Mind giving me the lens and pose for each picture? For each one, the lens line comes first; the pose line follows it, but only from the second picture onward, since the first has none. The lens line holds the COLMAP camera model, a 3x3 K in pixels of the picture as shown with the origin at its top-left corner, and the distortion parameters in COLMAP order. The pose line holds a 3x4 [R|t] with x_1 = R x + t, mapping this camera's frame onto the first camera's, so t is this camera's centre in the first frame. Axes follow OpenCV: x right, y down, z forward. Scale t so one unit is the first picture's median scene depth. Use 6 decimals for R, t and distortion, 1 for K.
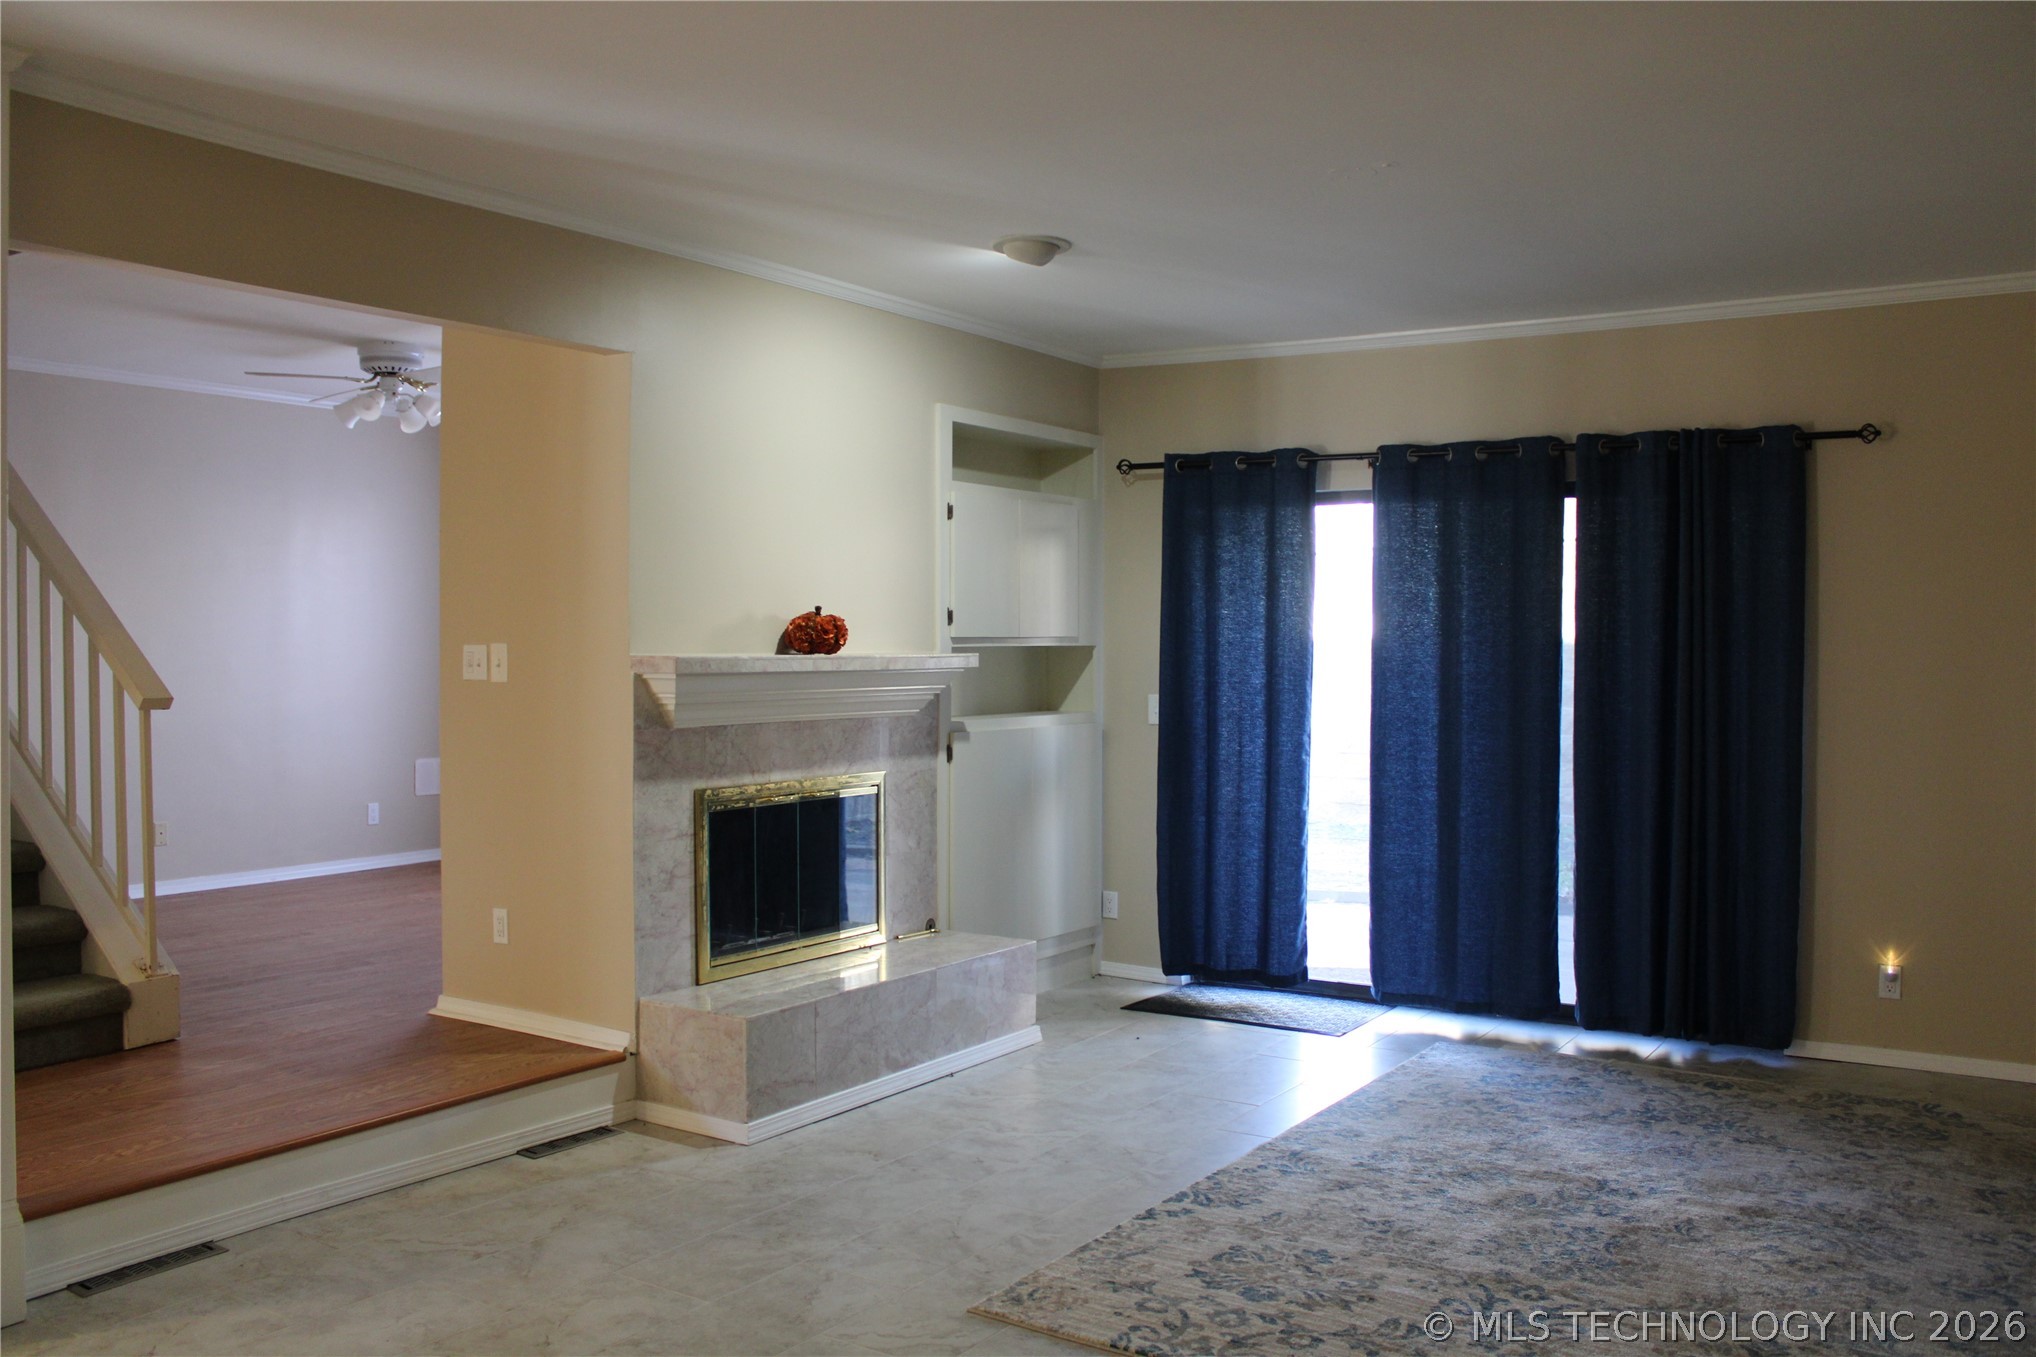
lens RADIAL K [[1699.3, 0, 1018.0], [0, 1699.3, 678.5], [0, 0, 1]] dist [-0.162520, 0.146517]
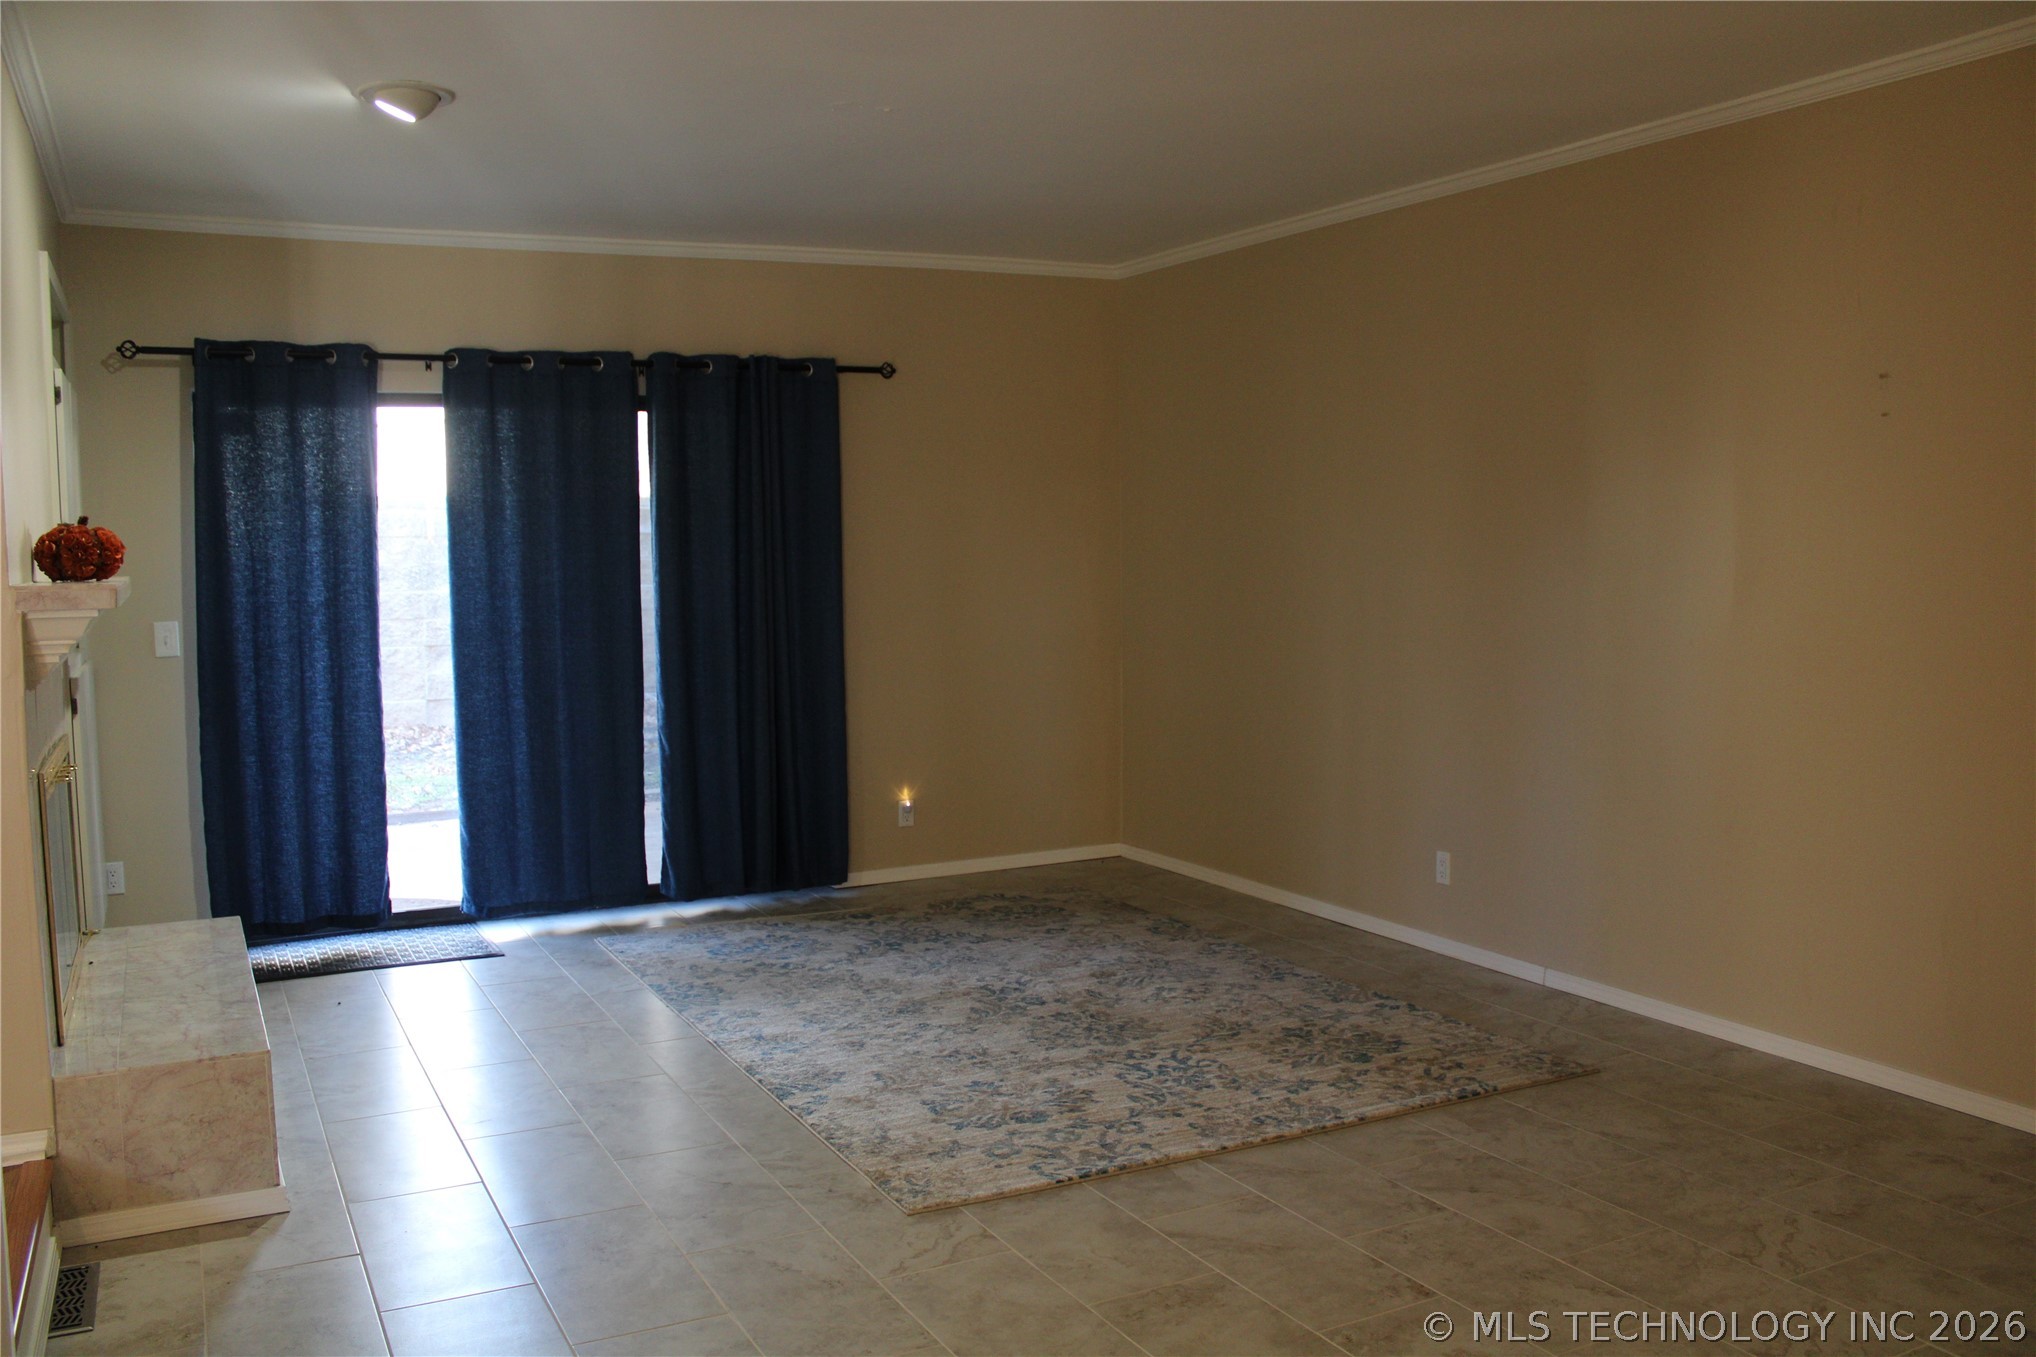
lens RADIAL K [[1699.3, 0, 1018.0], [0, 1699.3, 678.5], [0, 0, 1]] dist [-0.162520, 0.146517]
pose [[0.497861, -0.081427, 0.863426, -0.572779], [0.036166, 0.996666, 0.073139, -0.009458], [-0.866503, -0.005187, 0.499145, 0.300150]]
